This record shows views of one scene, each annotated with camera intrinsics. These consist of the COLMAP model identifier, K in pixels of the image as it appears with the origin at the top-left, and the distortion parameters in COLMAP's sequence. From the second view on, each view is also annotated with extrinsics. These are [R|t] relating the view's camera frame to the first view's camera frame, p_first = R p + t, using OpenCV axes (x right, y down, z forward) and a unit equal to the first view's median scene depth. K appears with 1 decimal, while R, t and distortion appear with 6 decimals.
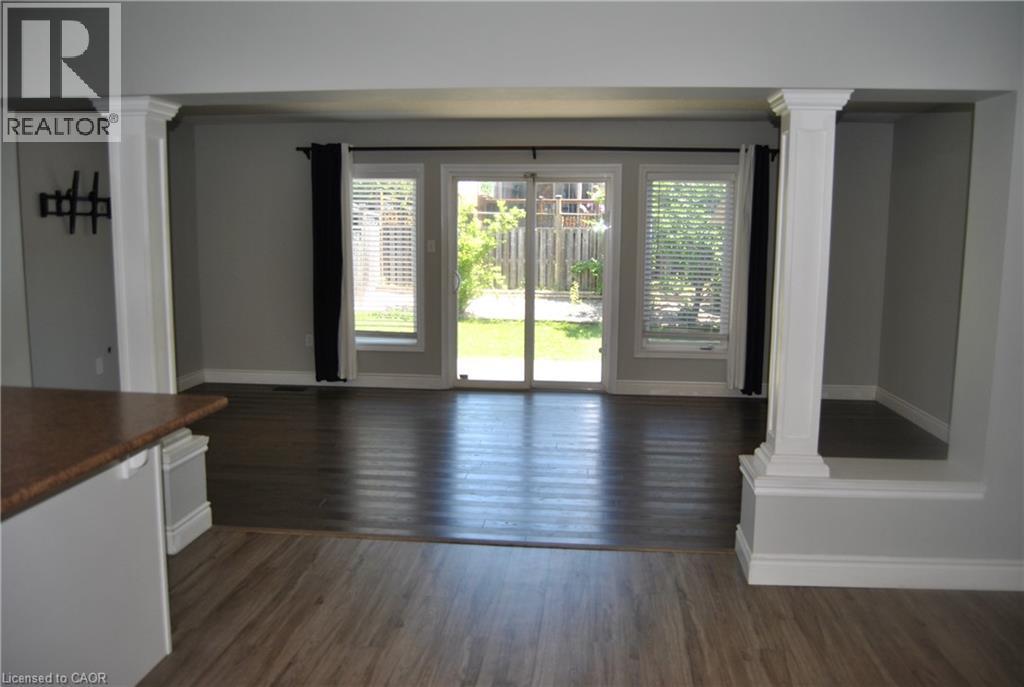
lens RADIAL K [[873.3, 0, 512.0], [0, 873.3, 343.5], [0, 0, 1]] dist [-0.005569, -0.004681]
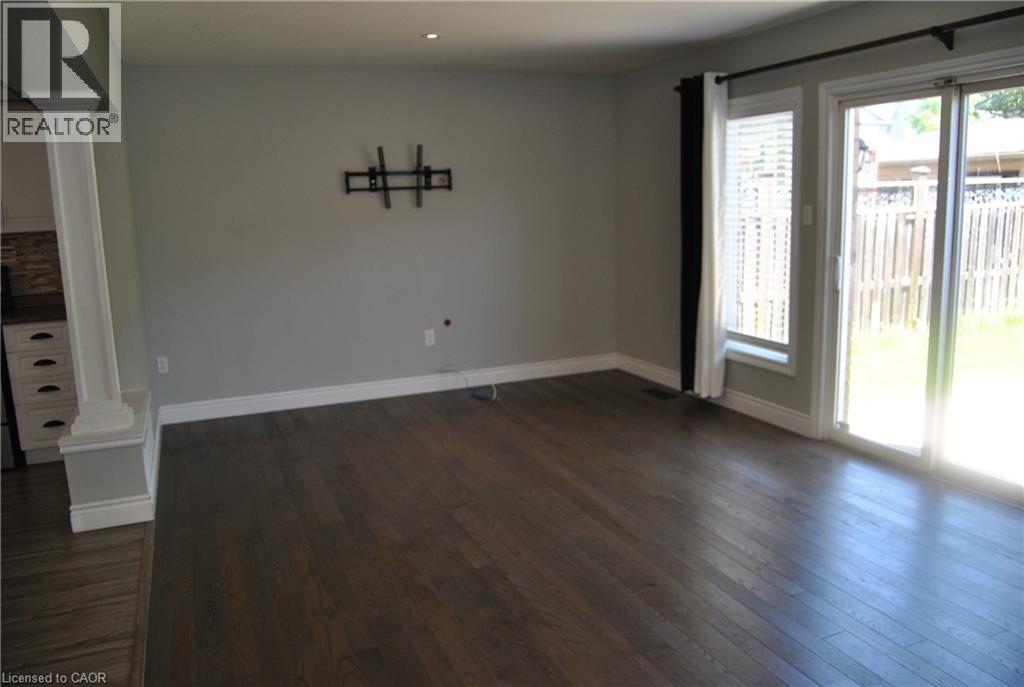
lens RADIAL K [[845.1, 0, 512.0], [0, 845.1, 343.5], [0, 0, 1]] dist [-0.004652, -0.001424]
pose [[0.465058, 0.130208, -0.875653, 0.370268], [-0.081237, 0.991228, 0.104248, -0.066407], [0.881545, 0.022654, 0.471556, 0.526311]]
